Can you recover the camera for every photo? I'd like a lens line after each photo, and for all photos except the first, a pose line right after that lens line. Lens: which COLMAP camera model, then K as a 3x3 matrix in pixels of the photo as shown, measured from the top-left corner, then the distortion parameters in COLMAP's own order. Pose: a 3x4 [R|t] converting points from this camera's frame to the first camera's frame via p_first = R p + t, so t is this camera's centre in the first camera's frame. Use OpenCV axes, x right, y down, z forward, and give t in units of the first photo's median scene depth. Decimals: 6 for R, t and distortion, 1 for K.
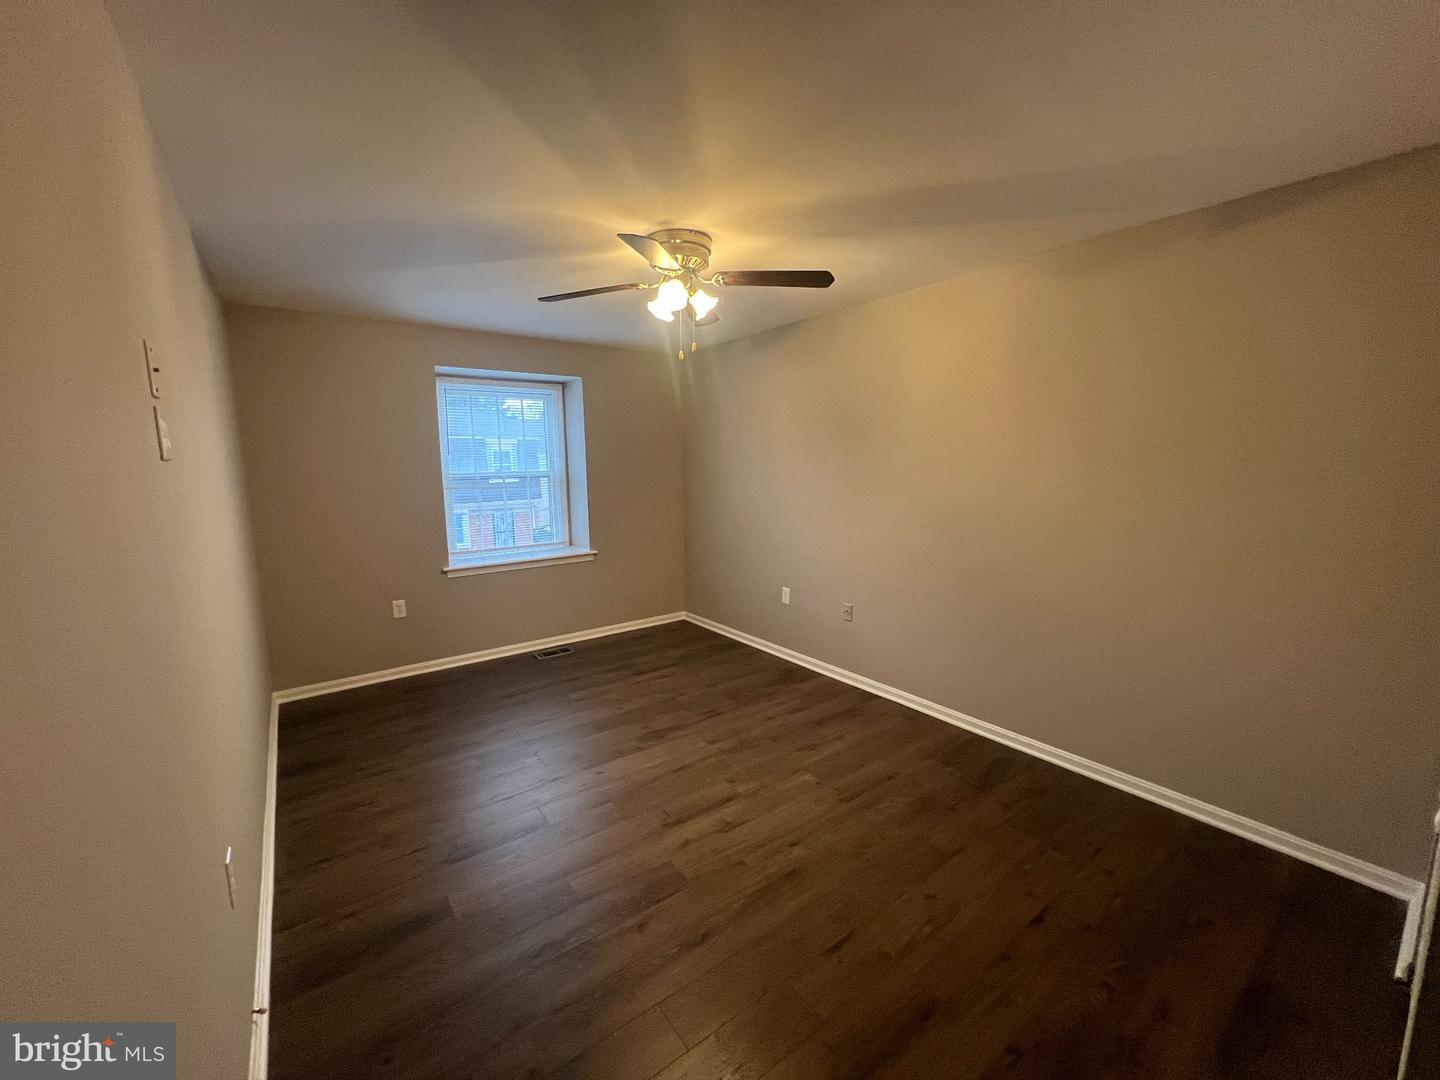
lens RADIAL K [[566.2, 0, 720.0], [0, 566.2, 540.0], [0, 0, 1]] dist [-0.030514, -0.000050]
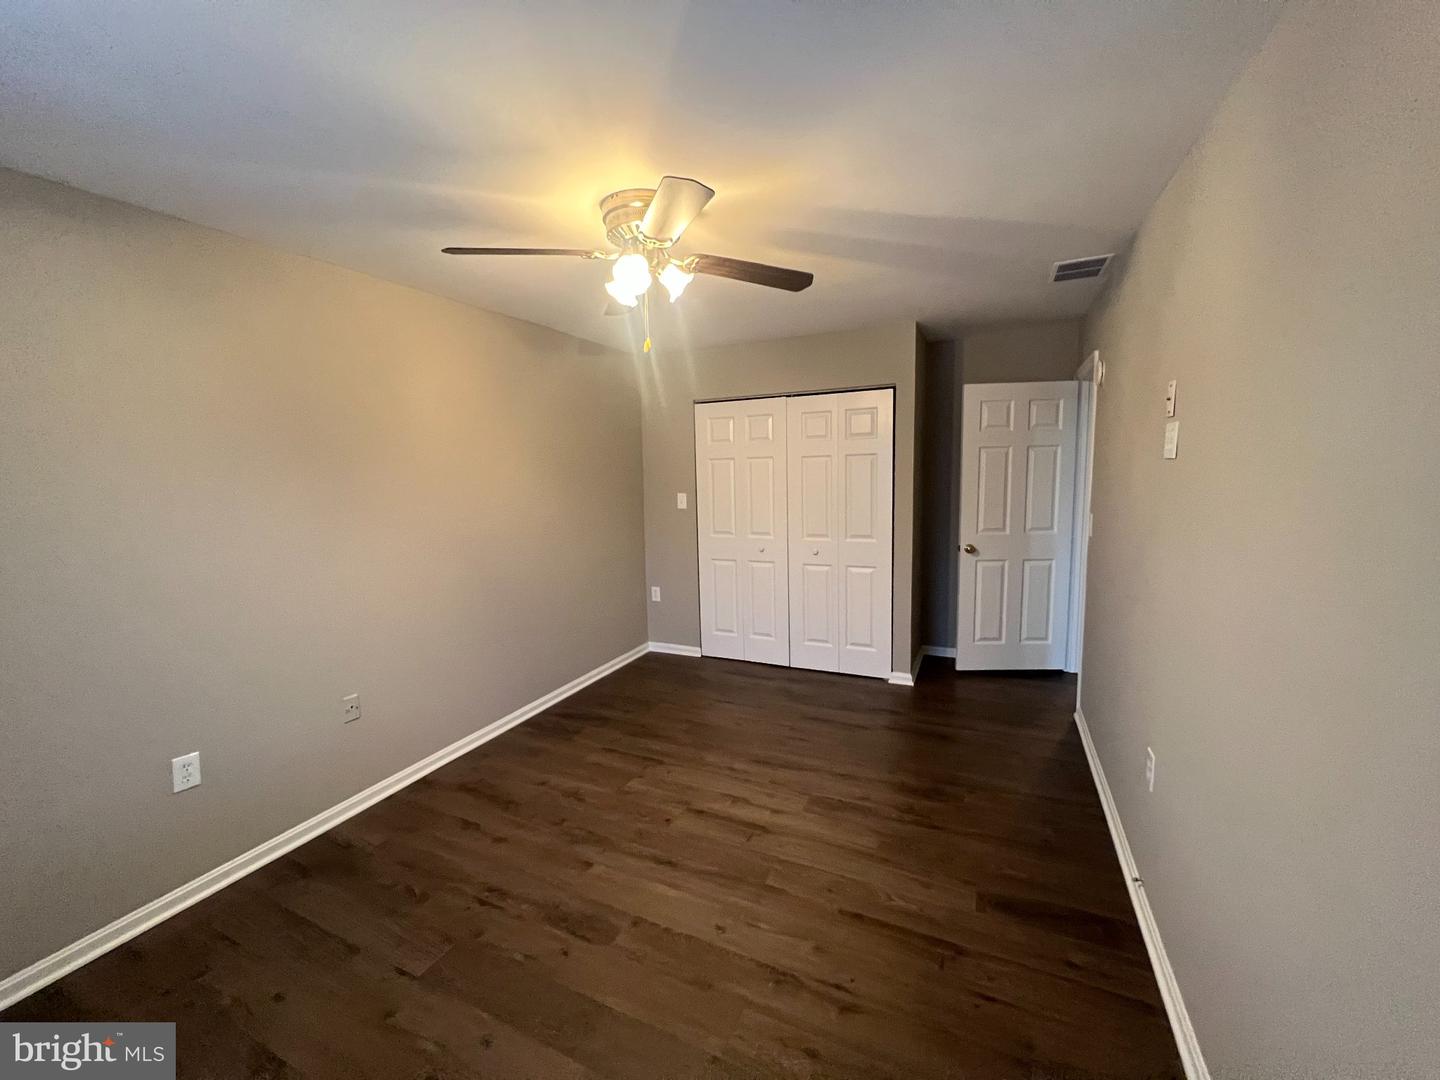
lens RADIAL K [[574.9, 0, 722.4], [0, 574.9, 539.7], [0, 0, 1]] dist [0.000145, 0.000047]
pose [[-0.454705, -0.097452, 0.885295, -0.752252], [0.156564, 0.969772, 0.187165, -0.173601], [-0.876773, 0.223710, -0.425702, 1.118676]]
